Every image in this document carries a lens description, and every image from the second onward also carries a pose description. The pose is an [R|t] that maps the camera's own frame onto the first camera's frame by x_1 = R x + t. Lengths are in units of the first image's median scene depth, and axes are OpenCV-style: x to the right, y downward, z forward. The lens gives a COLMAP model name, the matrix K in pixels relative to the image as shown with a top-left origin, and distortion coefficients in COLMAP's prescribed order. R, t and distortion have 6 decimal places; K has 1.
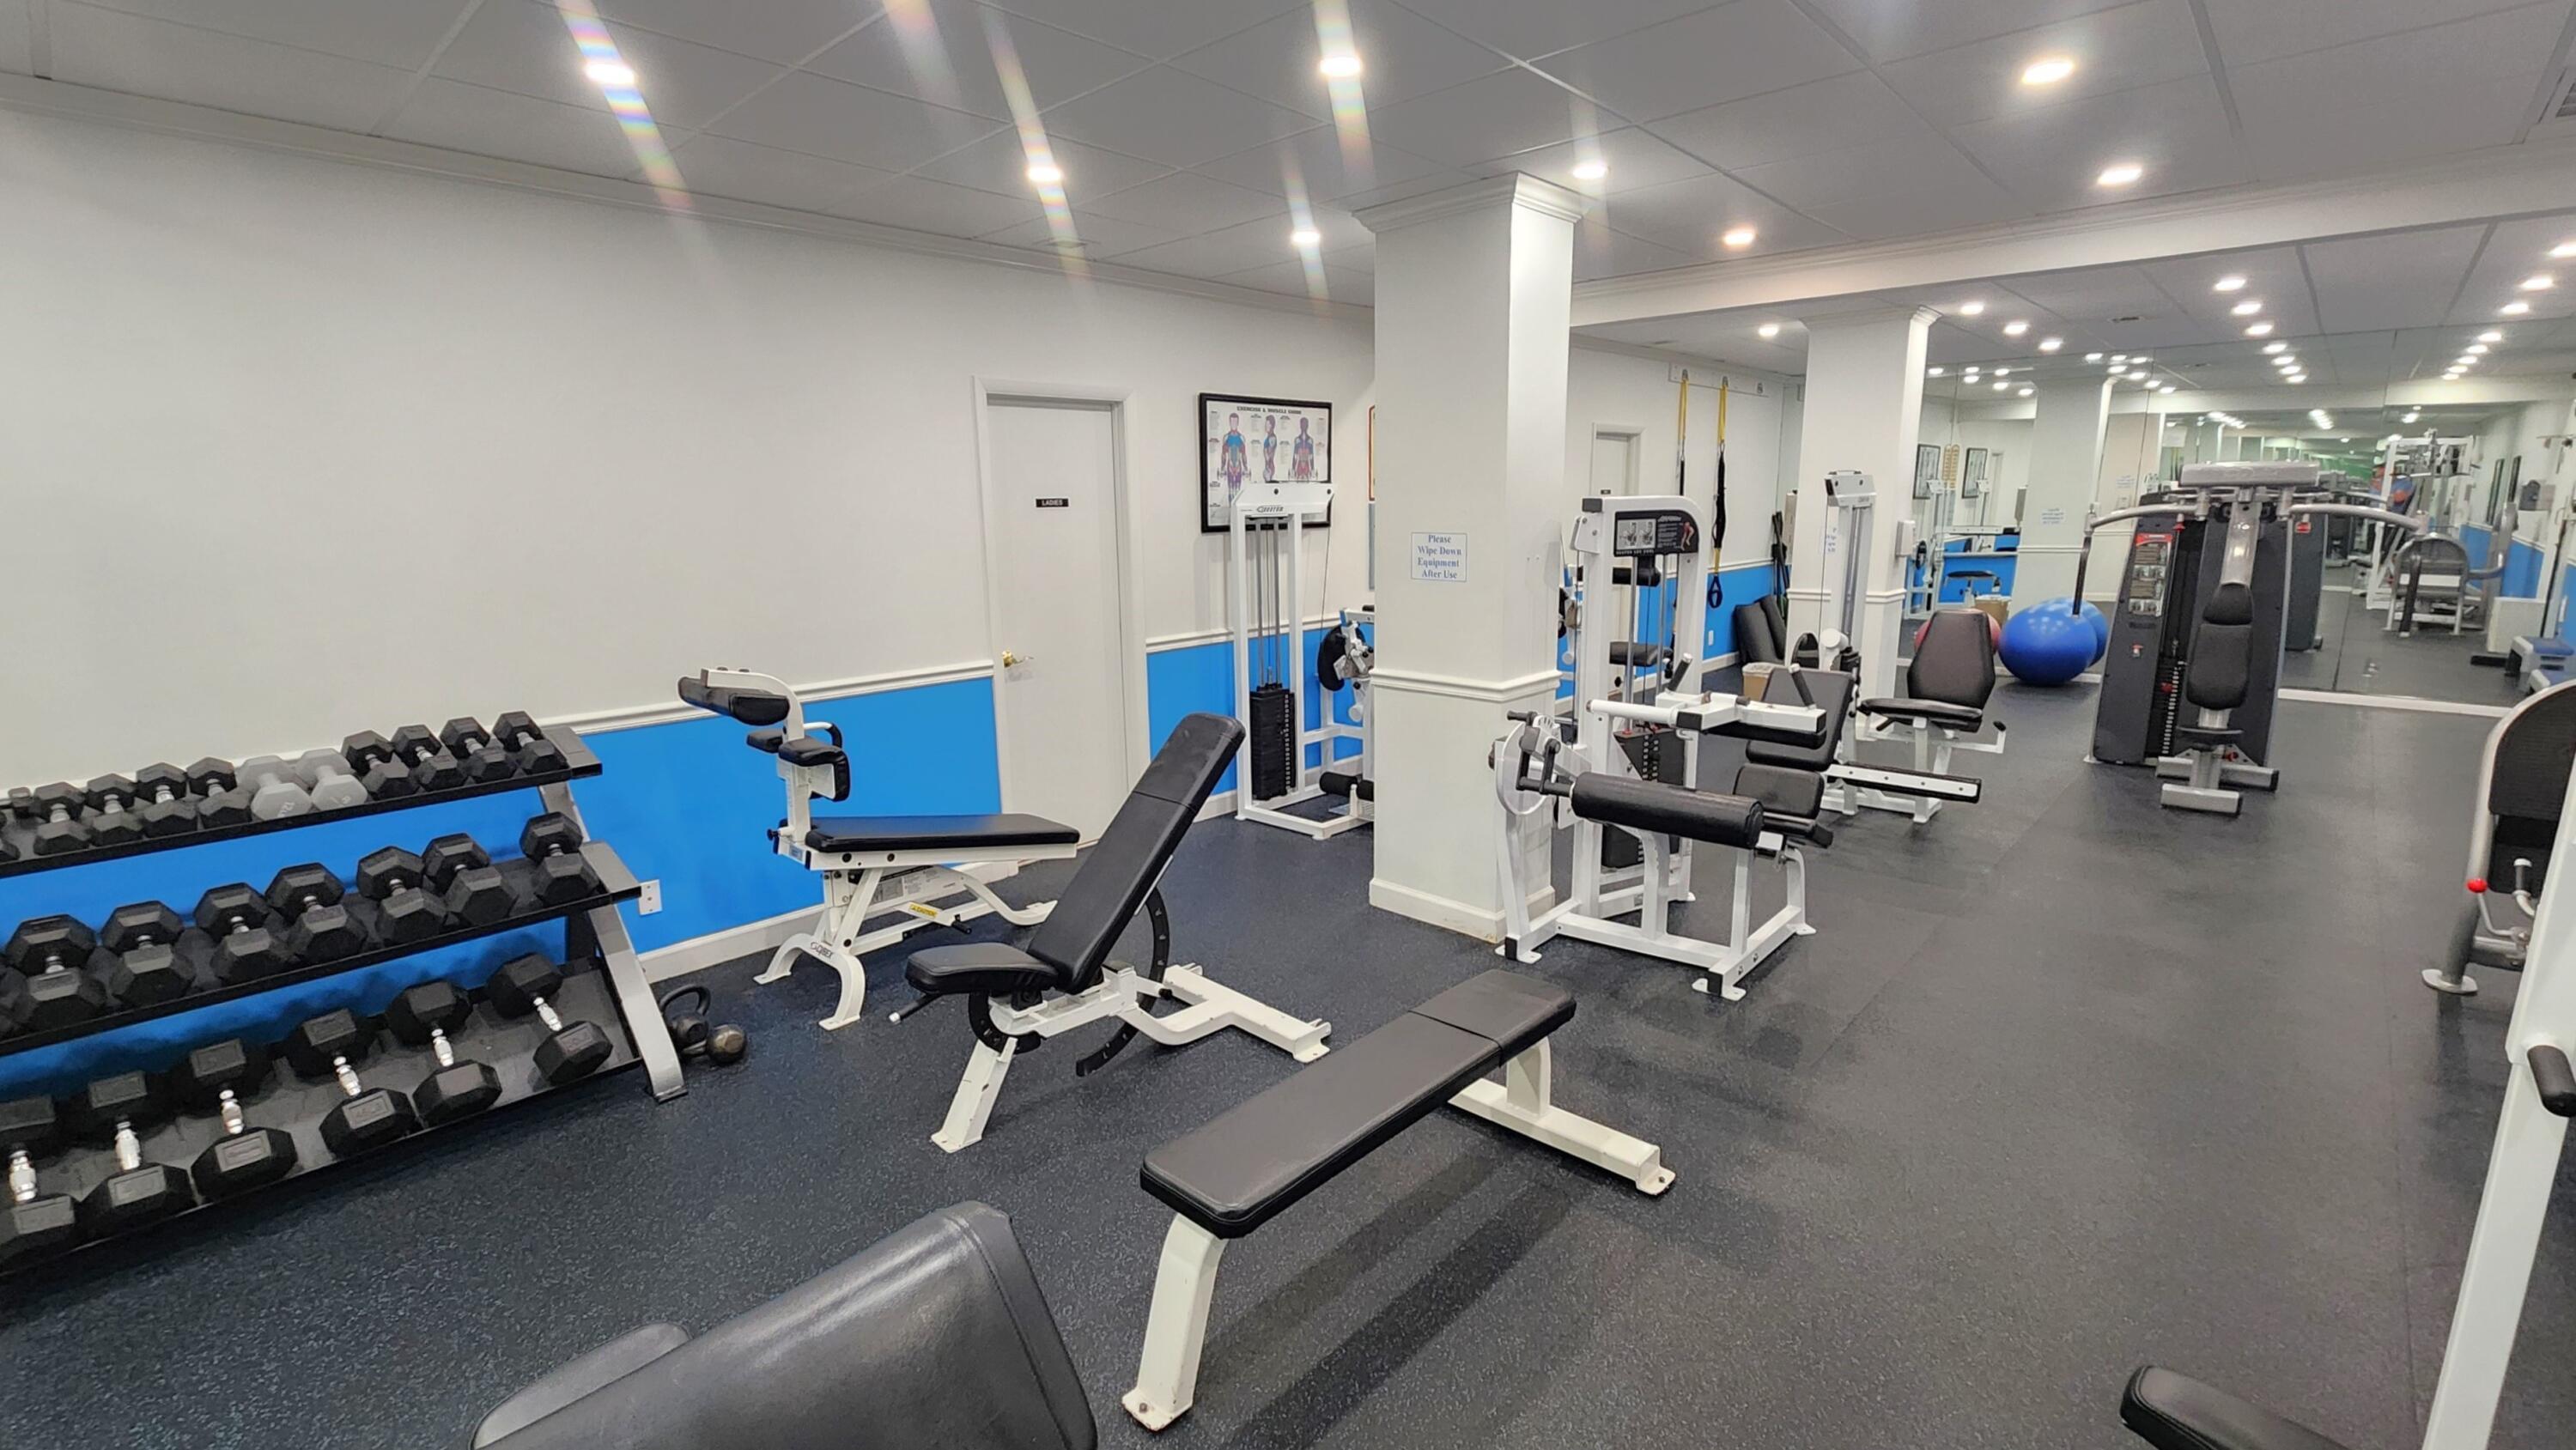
lens RADIAL K [[1064.5, 0, 1289.7], [0, 1064.5, 717.0], [0, 0, 1]] dist [0.003389, 0.000966]
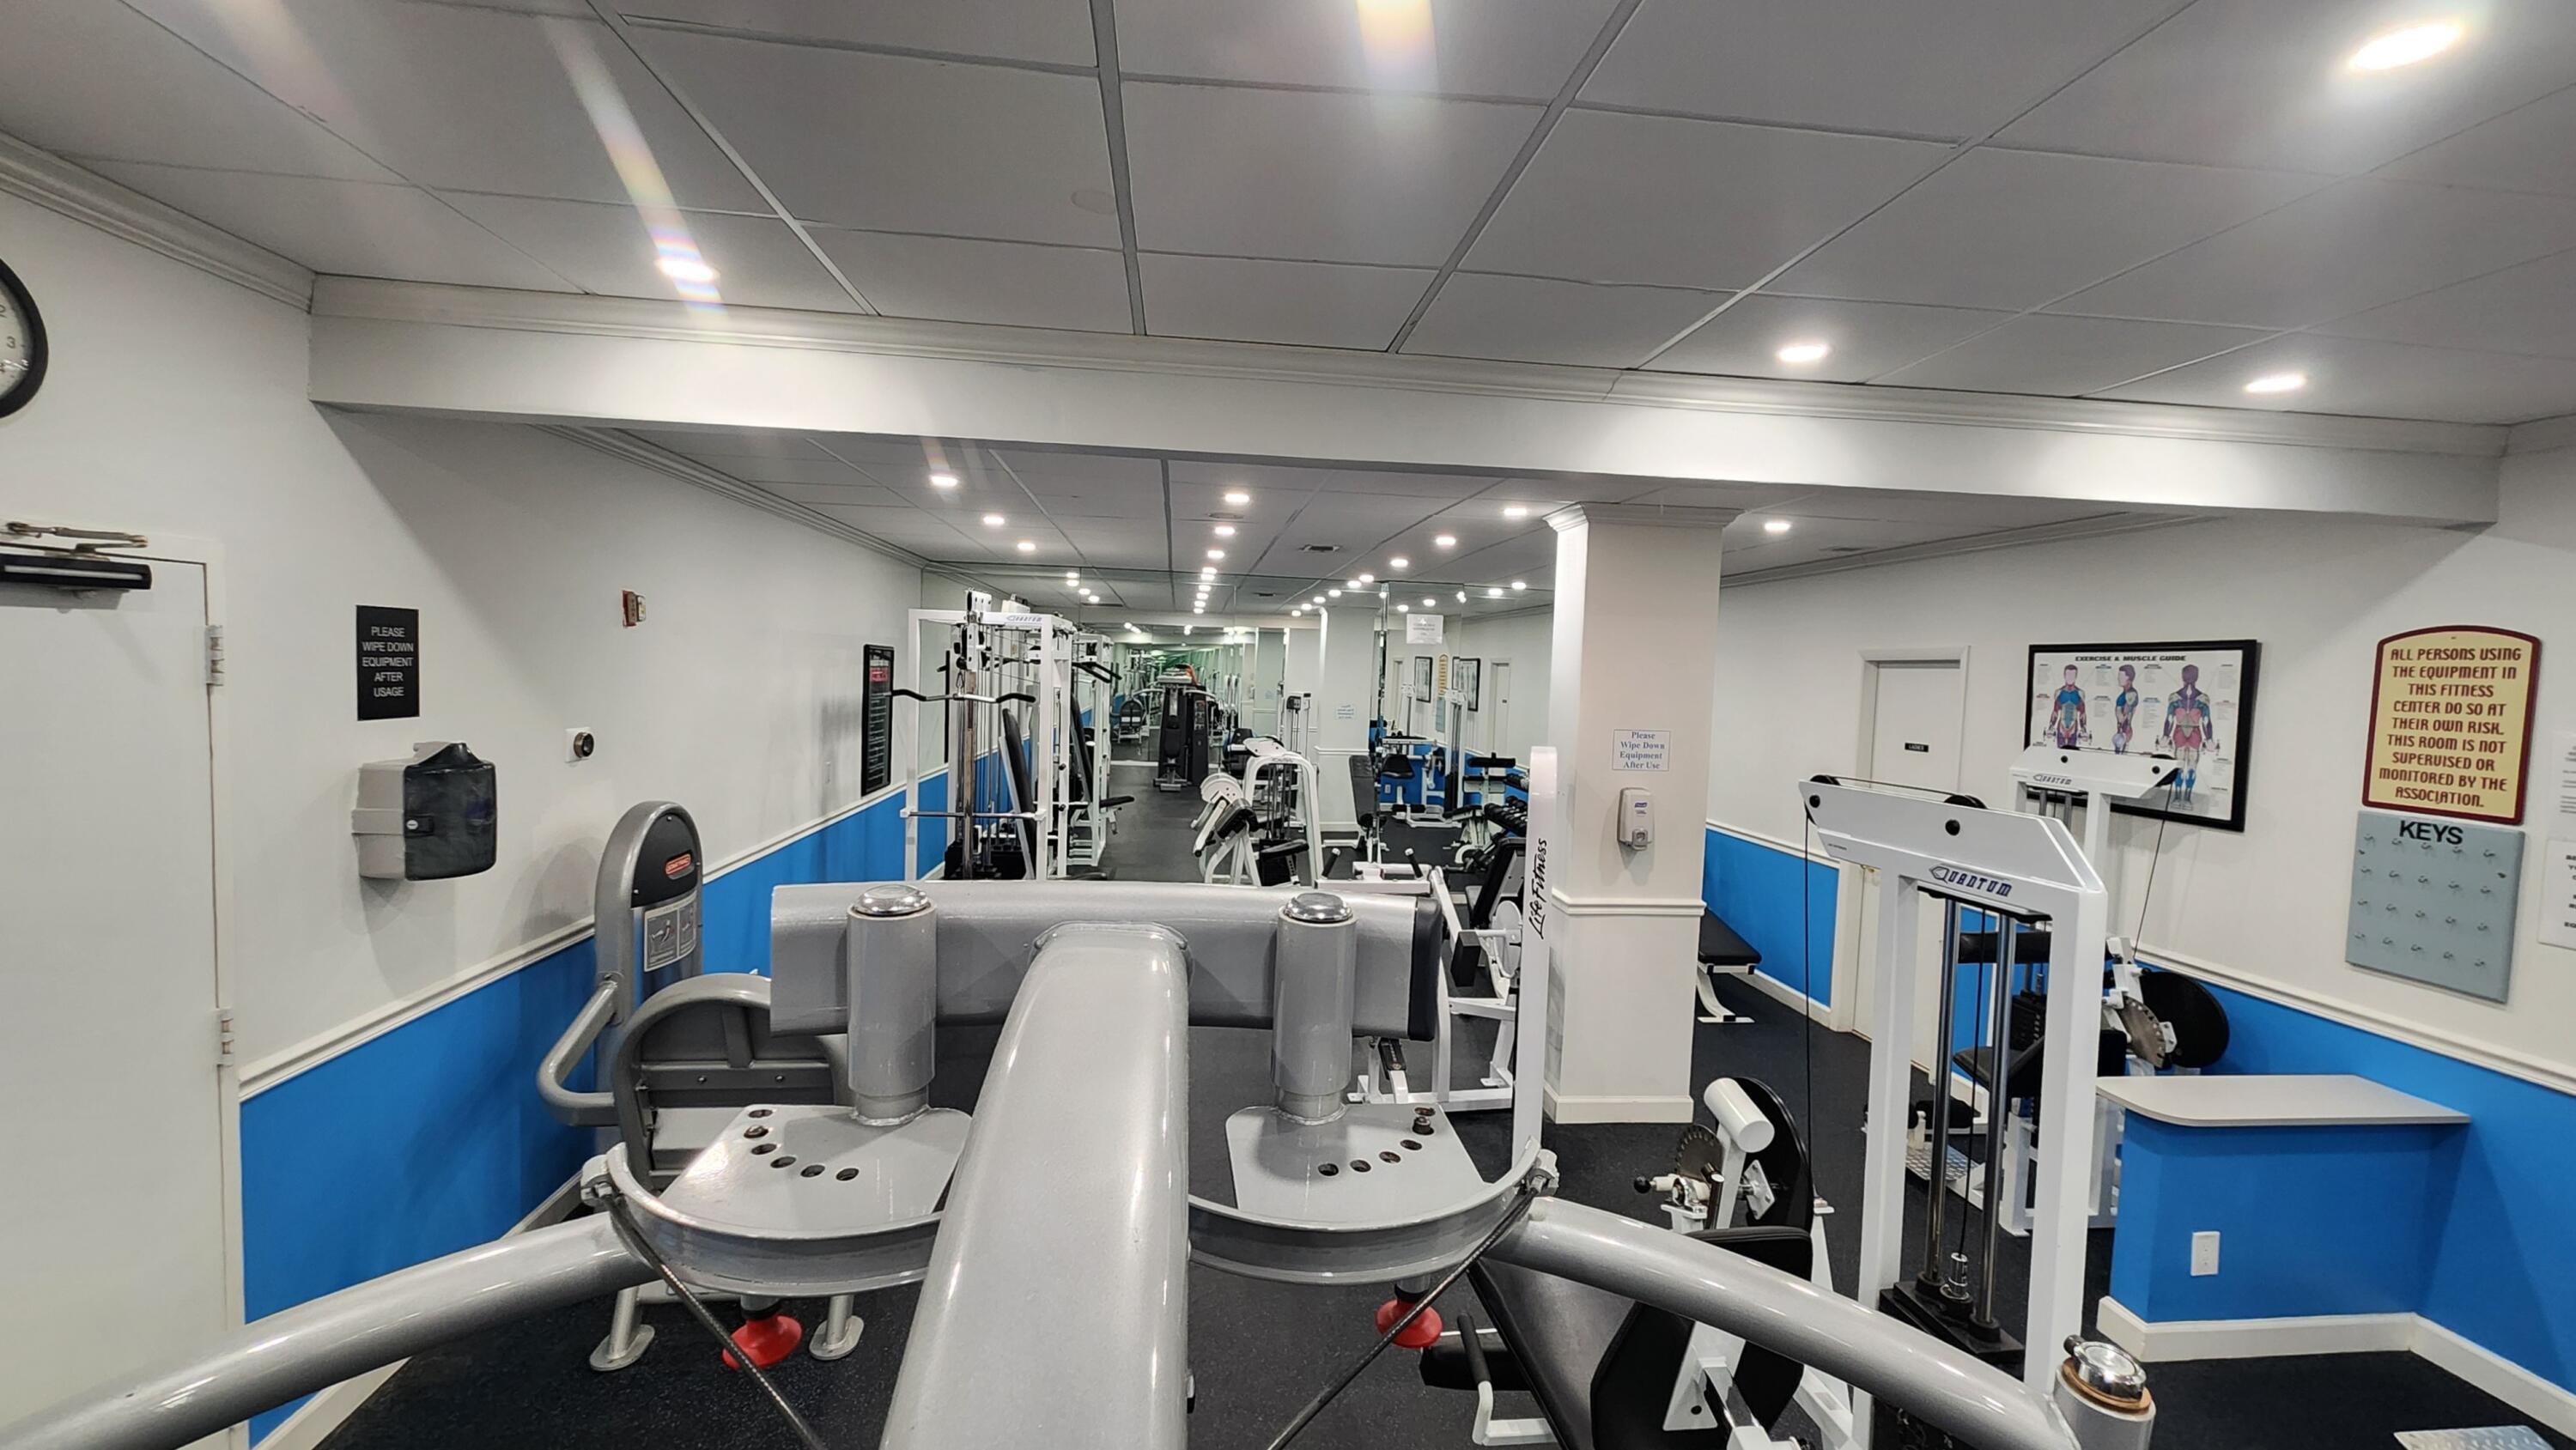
lens RADIAL K [[1064.5, 0, 1287.3], [0, 1064.5, 725.3], [0, 0, 1]] dist [0.003389, 0.000966]
pose [[-0.634178, 0.034996, -0.772394, 0.973432], [-0.179457, 0.965033, 0.191068, -0.283510], [0.752072, 0.259783, -0.605722, 1.036716]]
